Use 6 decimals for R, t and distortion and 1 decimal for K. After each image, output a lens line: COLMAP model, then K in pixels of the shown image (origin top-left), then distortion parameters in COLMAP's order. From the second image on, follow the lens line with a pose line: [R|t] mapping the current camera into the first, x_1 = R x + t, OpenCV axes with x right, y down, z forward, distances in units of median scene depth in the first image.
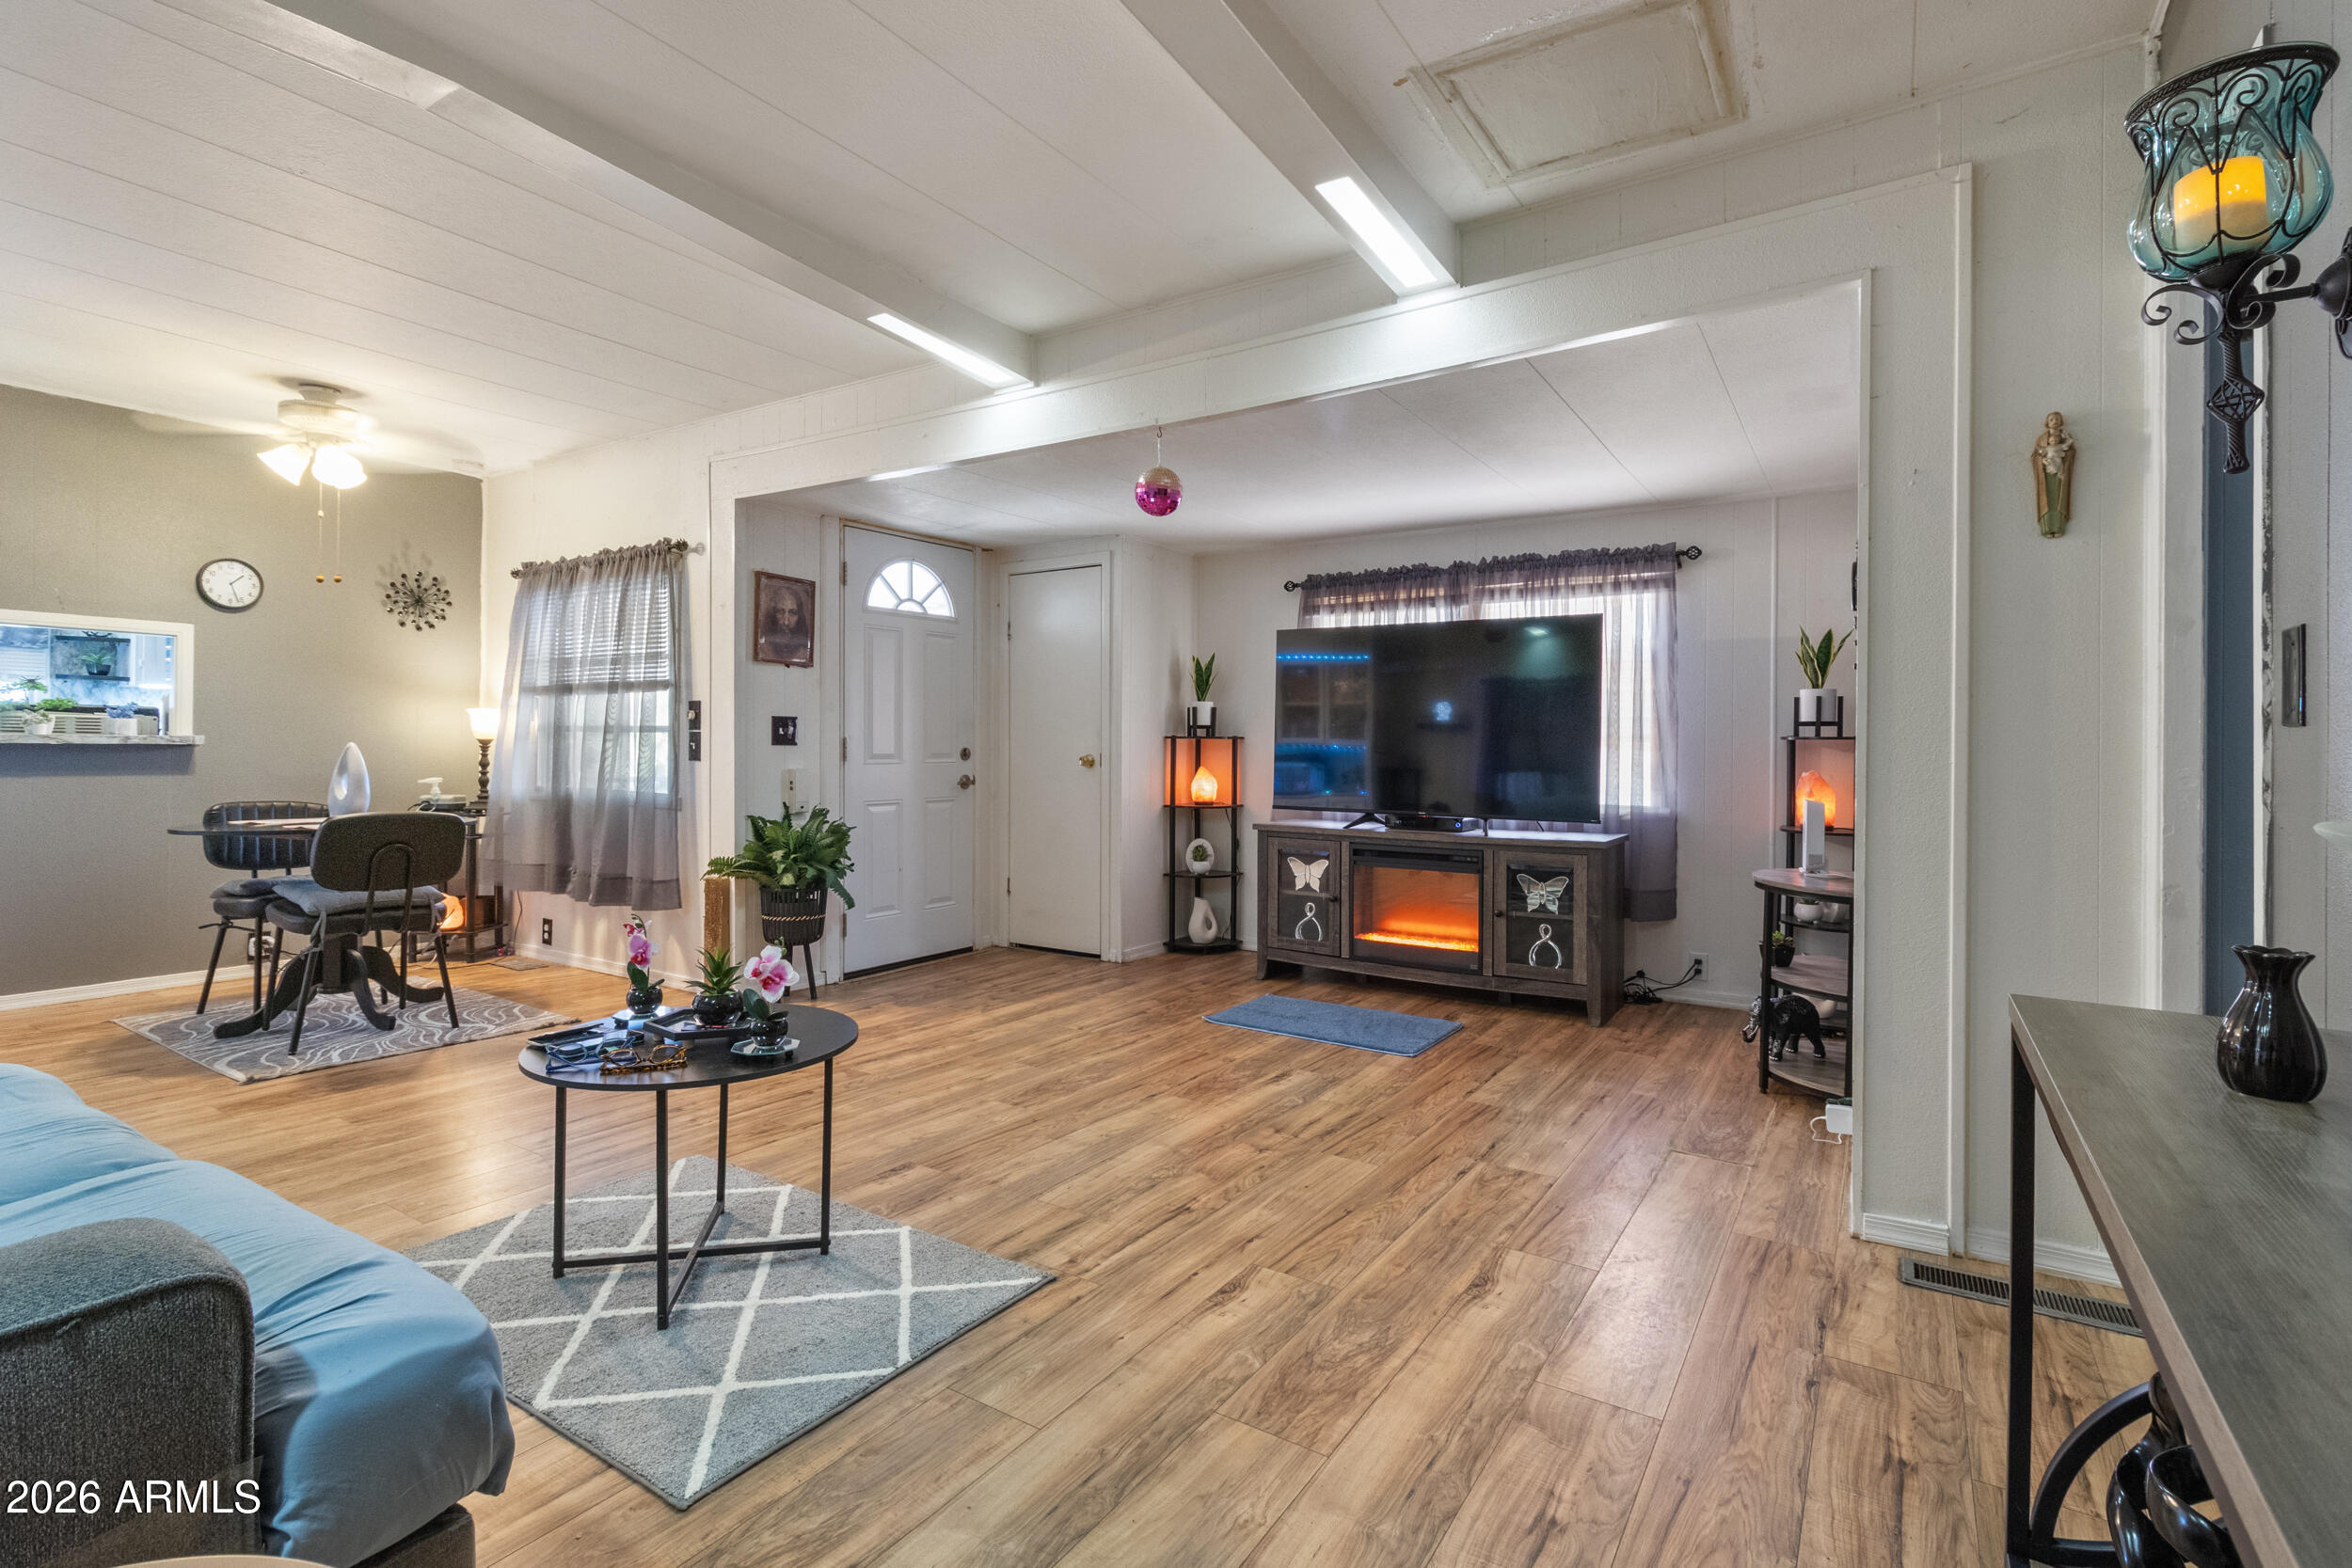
lens RADIAL K [[1092.6, 0, 1190.1], [0, 1092.6, 747.1], [0, 0, 1]] dist [0.004745, -0.001017]
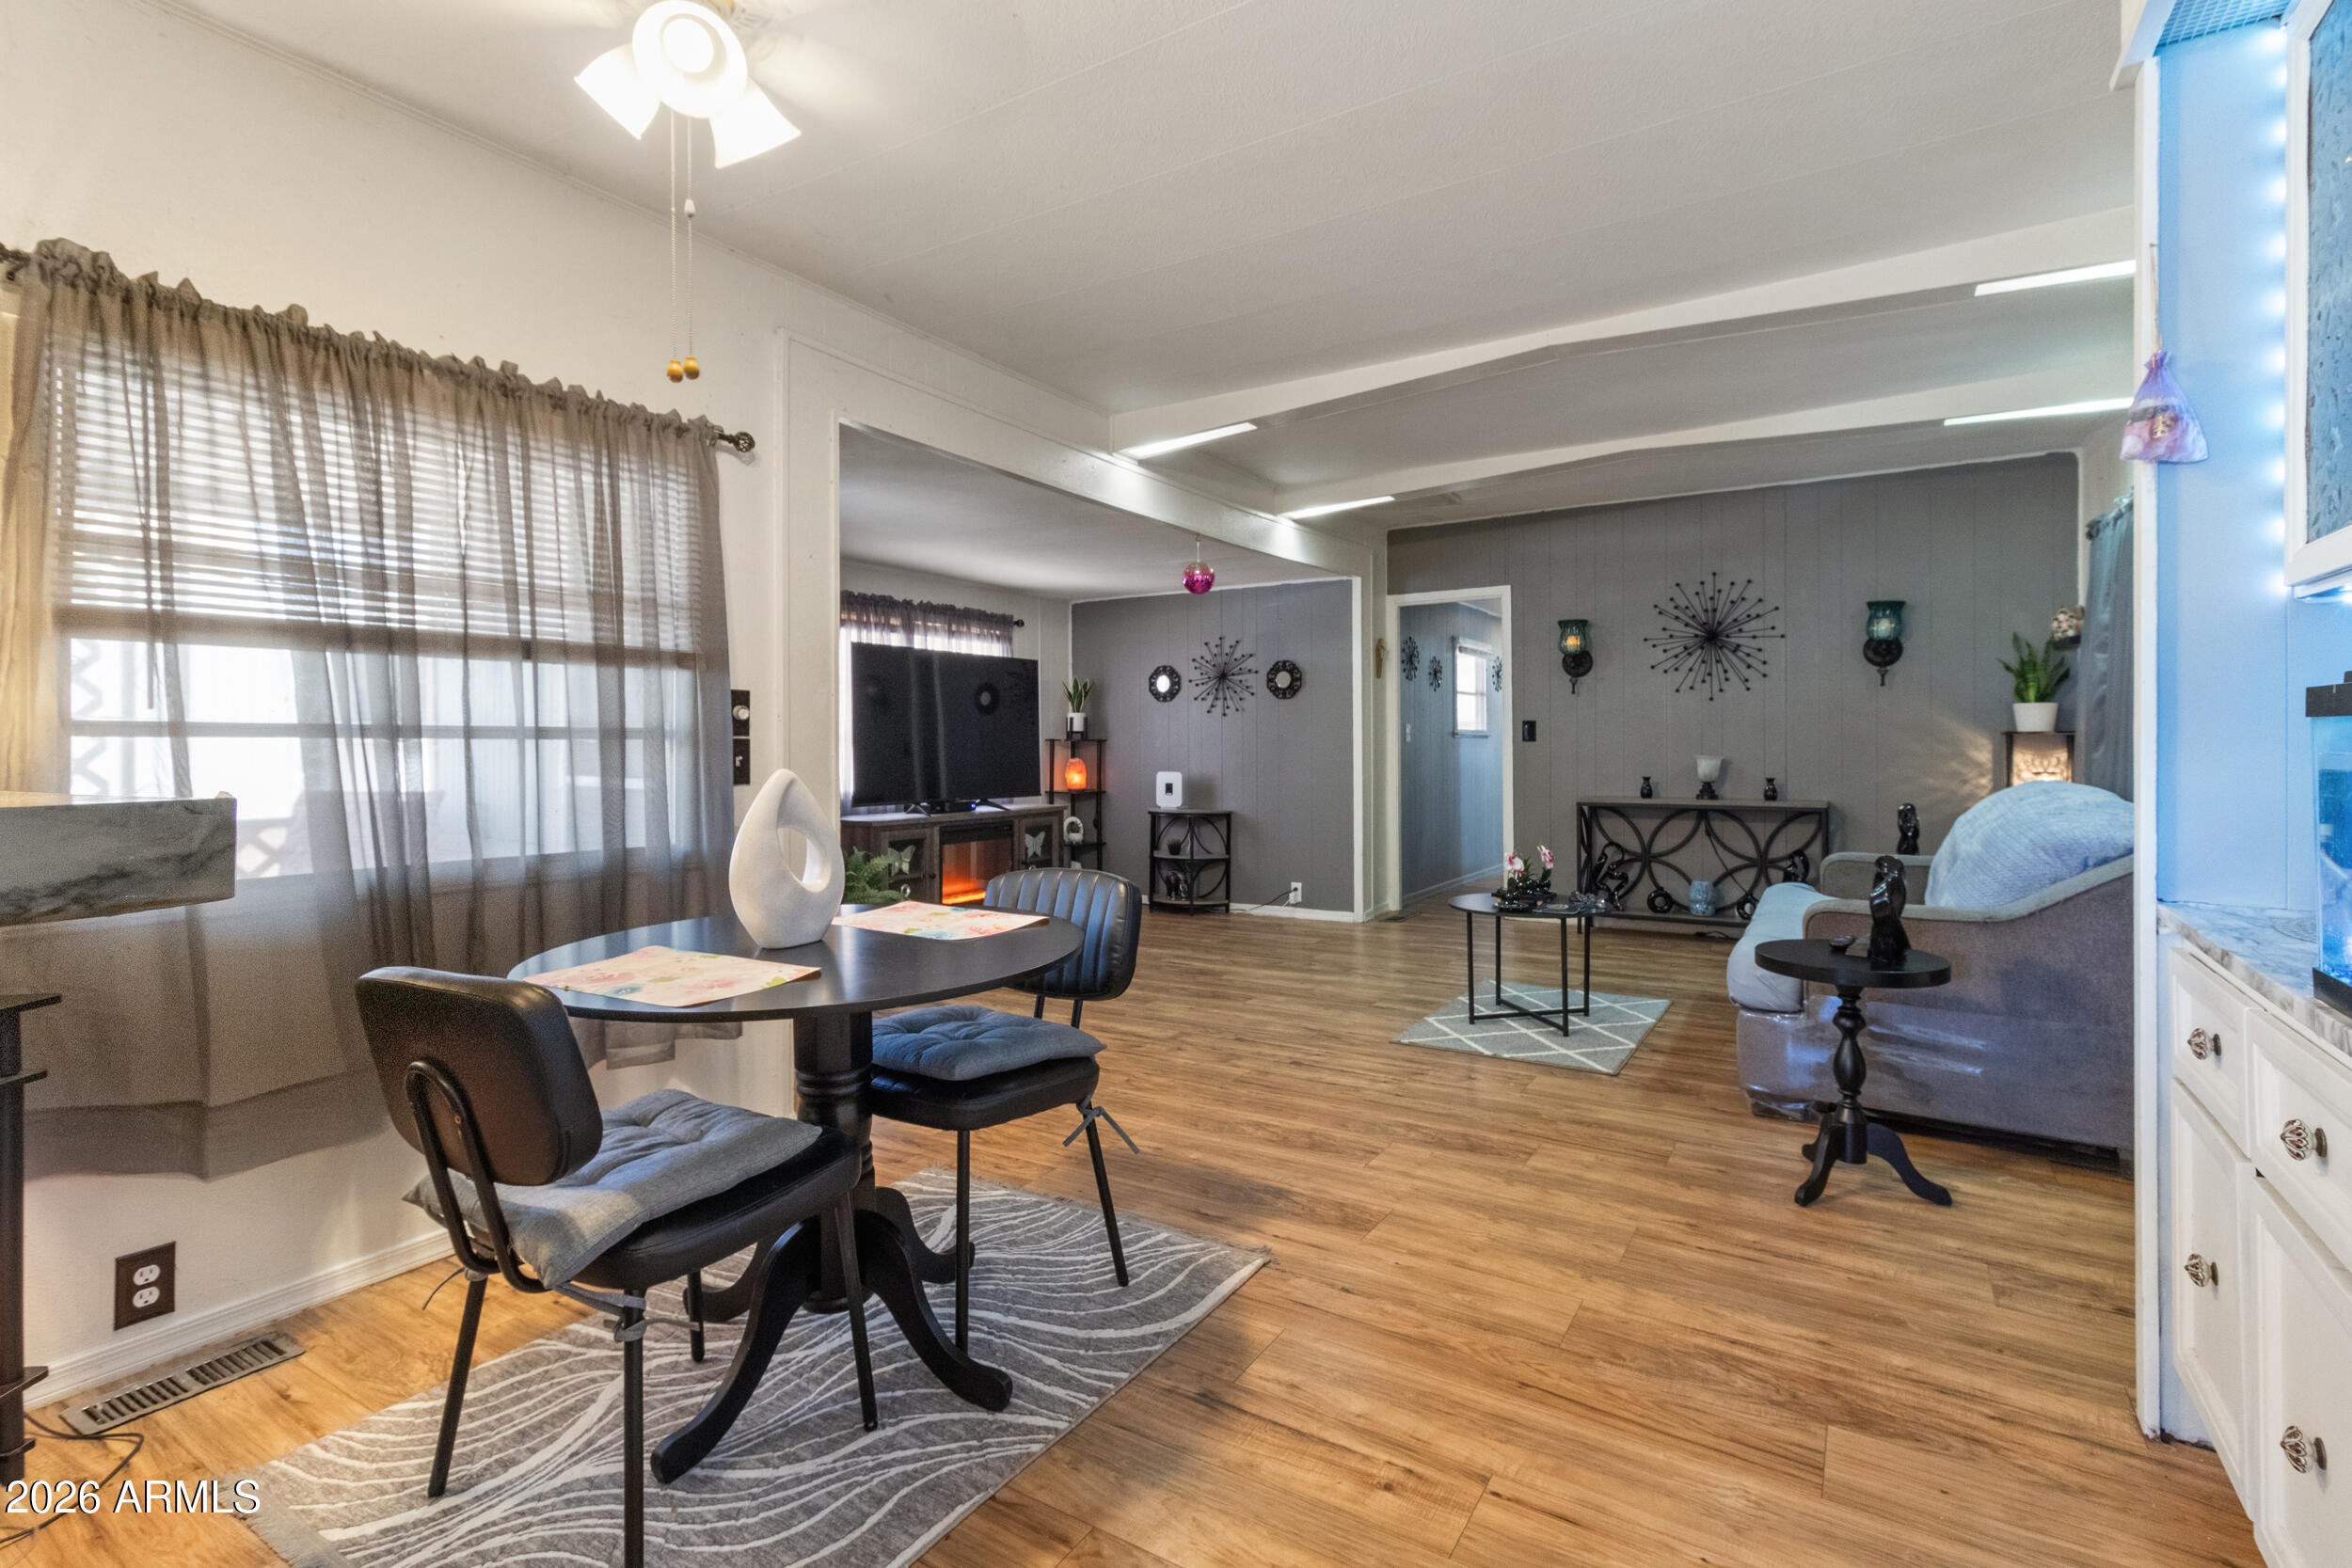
lens RADIAL K [[1092.6, 0, 1183.9], [0, 1092.6, 746.5], [0, 0, 1]] dist [0.004745, -0.001017]
pose [[-0.005960, -0.013023, 0.999897, -1.087073], [0.002779, 0.999911, 0.013040, -0.017587], [-0.999978, 0.002857, -0.005923, 0.741836]]
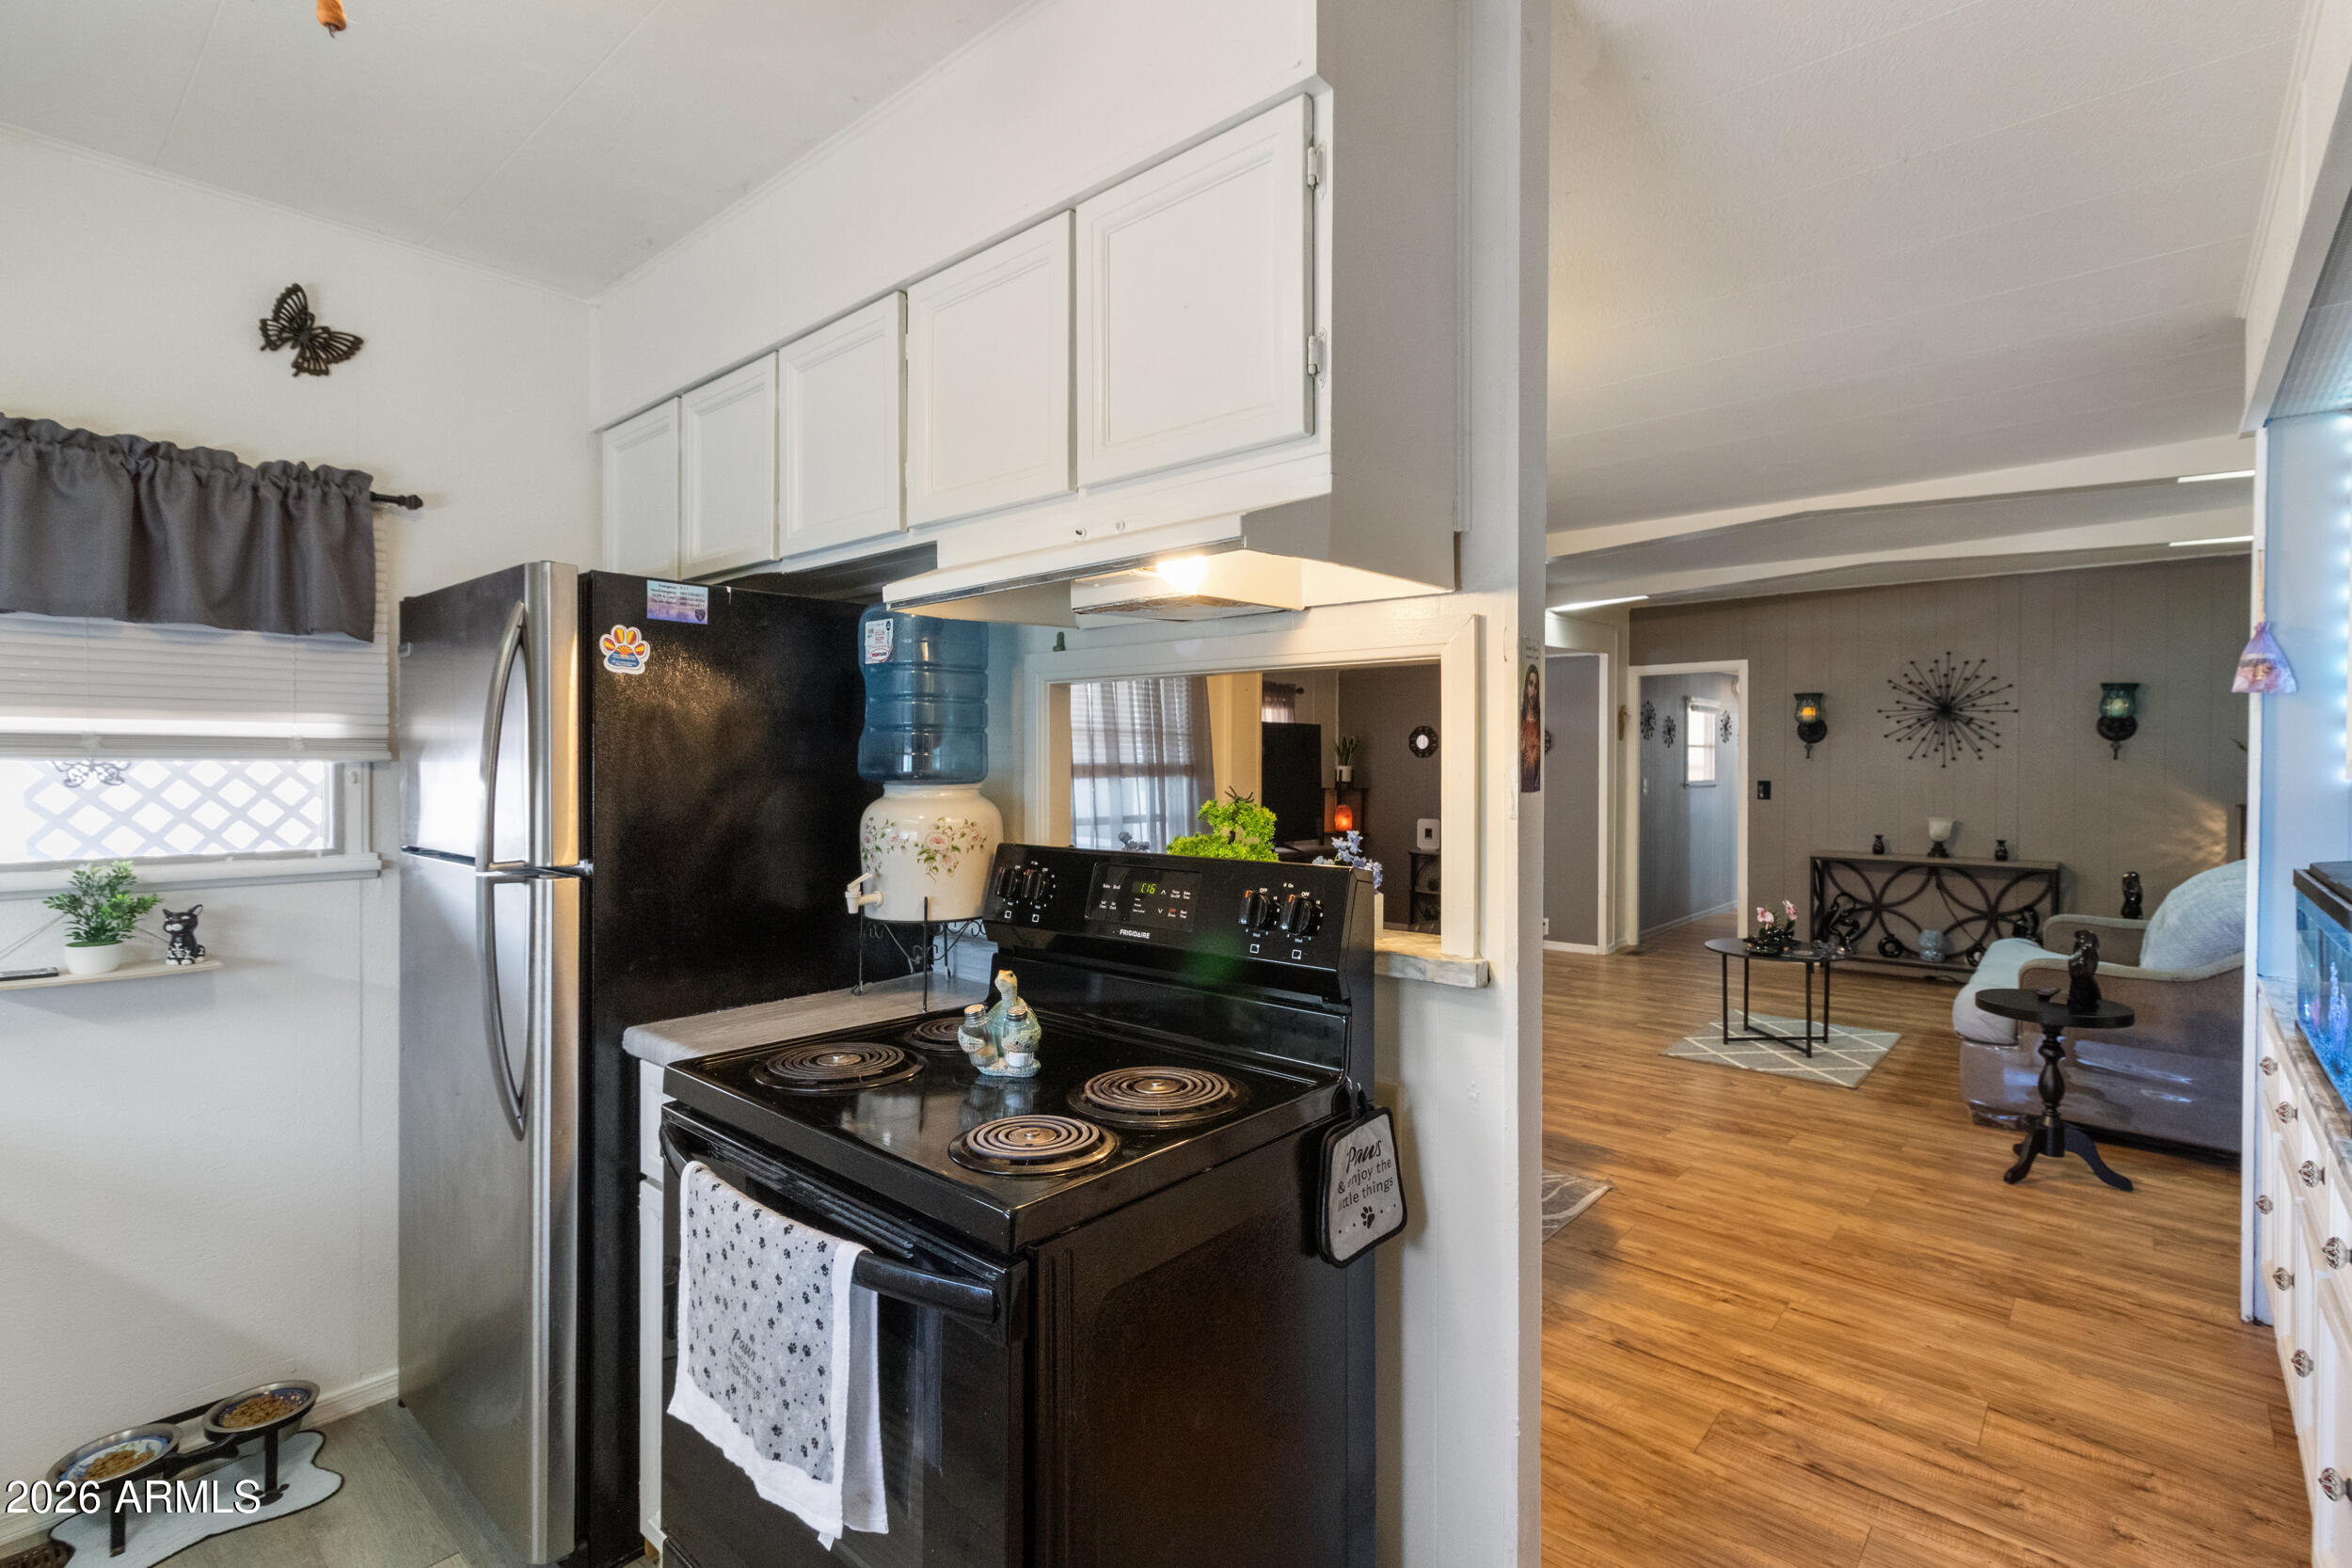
lens RADIAL K [[1092.6, 0, 1177.0], [0, 1092.6, 766.5], [0, 0, 1]] dist [0.004745, -0.001017]
pose [[0.156125, -0.017539, 0.987582, -1.363970], [-0.004724, 0.999818, 0.018503, -0.075599], [-0.987726, -0.007554, 0.156013, 0.875621]]
